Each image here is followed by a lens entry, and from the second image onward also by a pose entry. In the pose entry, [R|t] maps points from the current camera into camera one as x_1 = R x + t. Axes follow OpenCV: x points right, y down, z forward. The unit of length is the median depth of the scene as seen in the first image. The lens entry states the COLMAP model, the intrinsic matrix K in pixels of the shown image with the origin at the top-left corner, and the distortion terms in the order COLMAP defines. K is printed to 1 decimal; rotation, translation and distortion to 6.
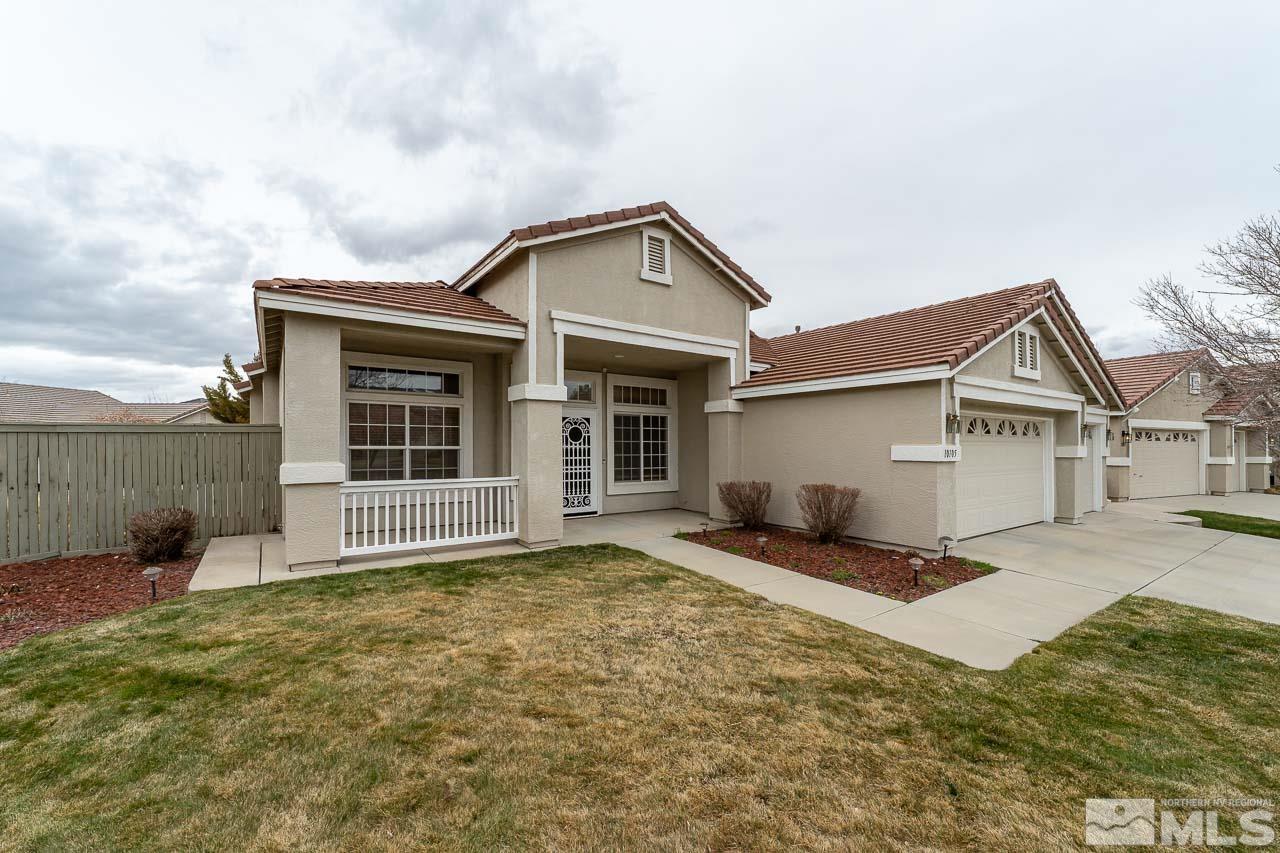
lens RADIAL K [[506.9, 0, 641.2], [0, 506.9, 444.2], [0, 0, 1]] dist [0.001195, 0.000179]
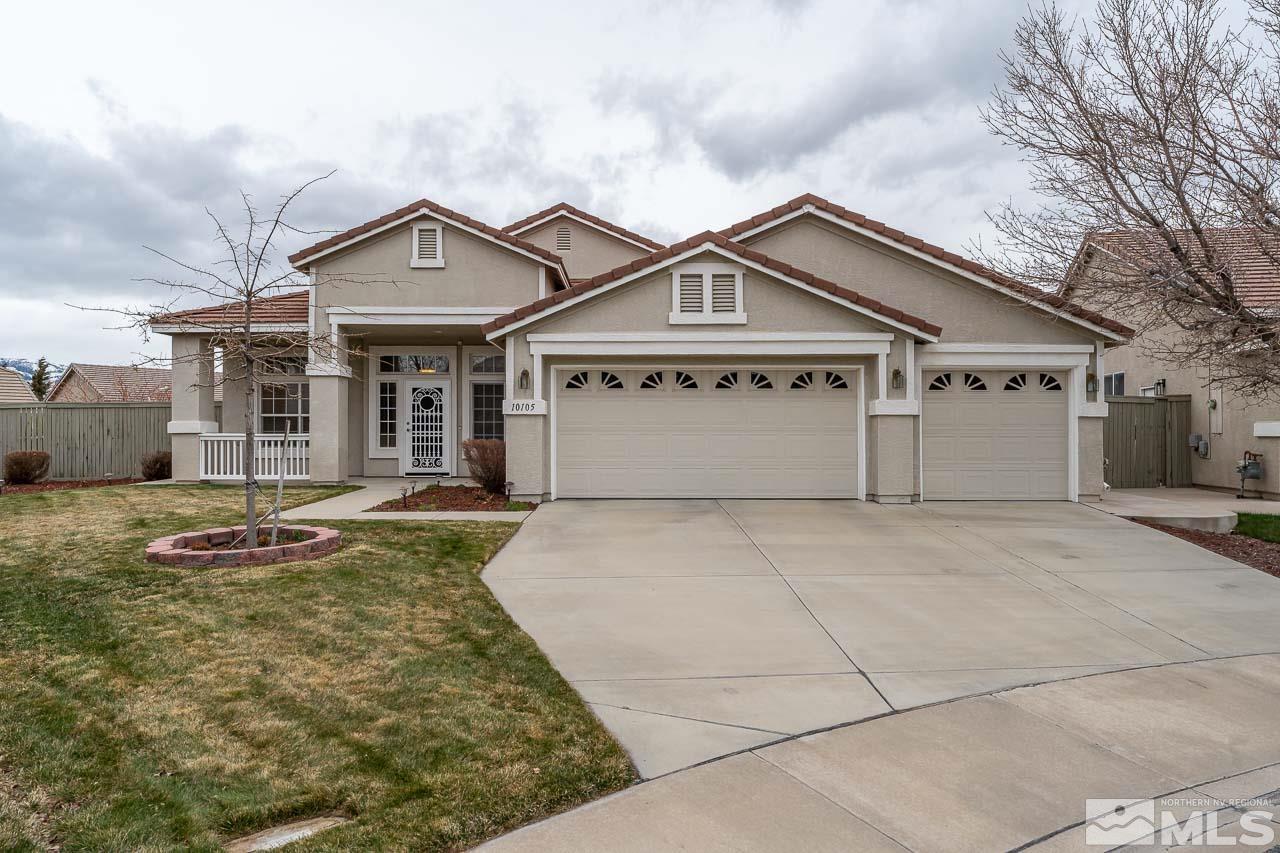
lens RADIAL K [[826.6, 0, 640.8], [0, 826.6, 440.1], [0, 0, 1]] dist [0.006403, 0.000105]
pose [[0.817413, -0.003101, -0.576044, 1.300350], [0.004721, 0.999988, 0.001316, 0.062331], [0.576033, -0.003795, 0.817418, -0.221459]]
